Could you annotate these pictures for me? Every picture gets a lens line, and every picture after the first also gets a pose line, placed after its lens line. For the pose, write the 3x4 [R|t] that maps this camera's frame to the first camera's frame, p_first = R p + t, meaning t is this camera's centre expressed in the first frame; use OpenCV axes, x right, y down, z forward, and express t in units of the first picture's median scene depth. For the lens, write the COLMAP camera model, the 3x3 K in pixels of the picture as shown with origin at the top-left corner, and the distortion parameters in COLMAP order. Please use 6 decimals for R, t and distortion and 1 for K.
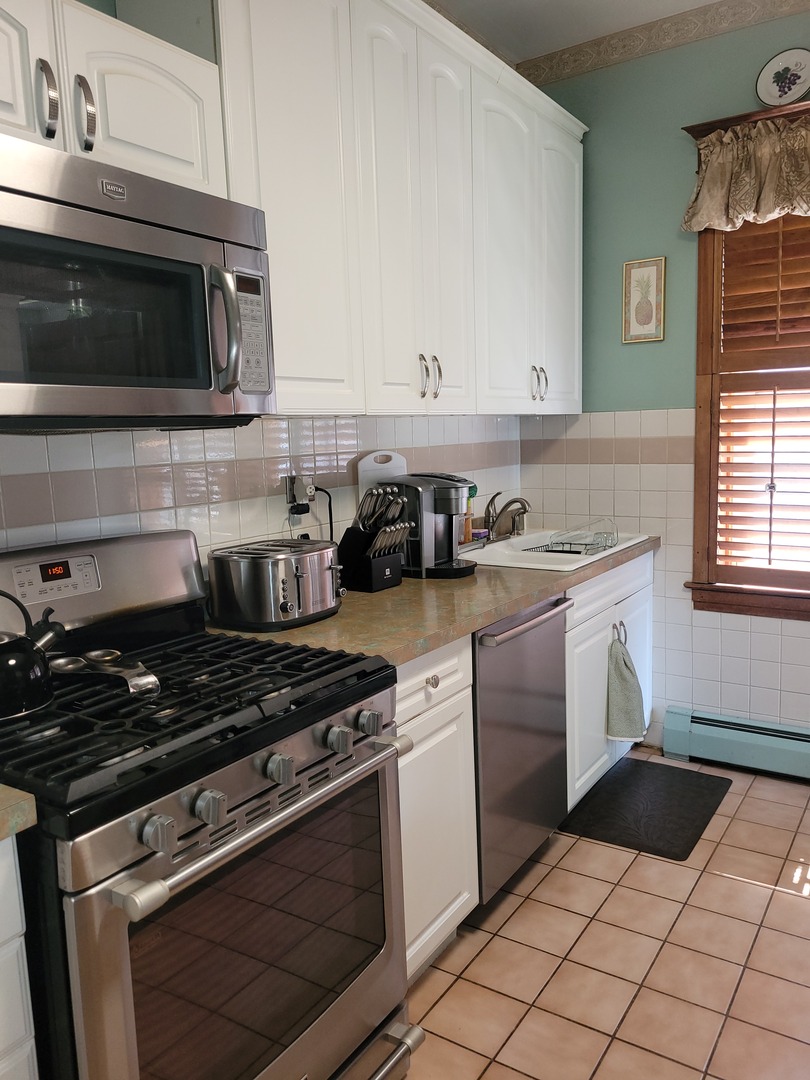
lens RADIAL K [[819.9, 0, 406.0], [0, 819.9, 541.7], [0, 0, 1]] dist [0.042631, -0.008950]
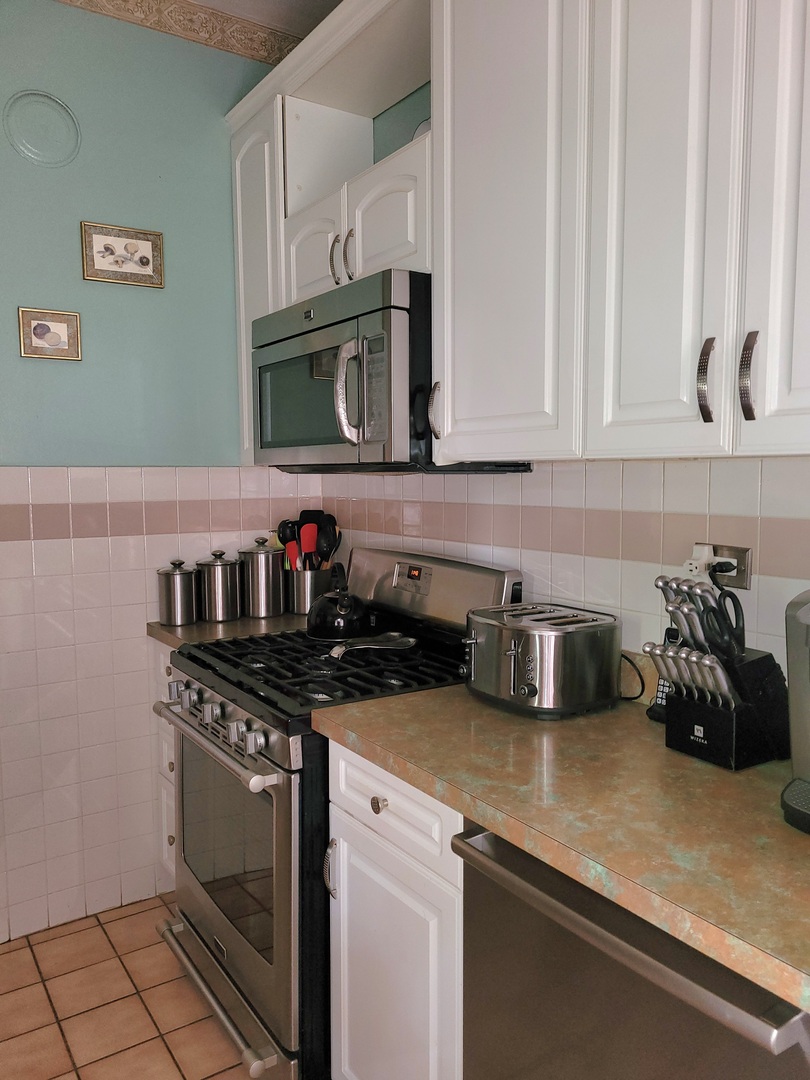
lens RADIAL K [[819.9, 0, 404.5], [0, 819.9, 540.6], [0, 0, 1]] dist [0.042631, -0.008950]
pose [[-0.367945, 0.107322, -0.923633, 0.811881], [-0.121699, 0.979214, 0.162261, -0.229995], [0.921849, 0.172108, -0.347236, 1.420838]]
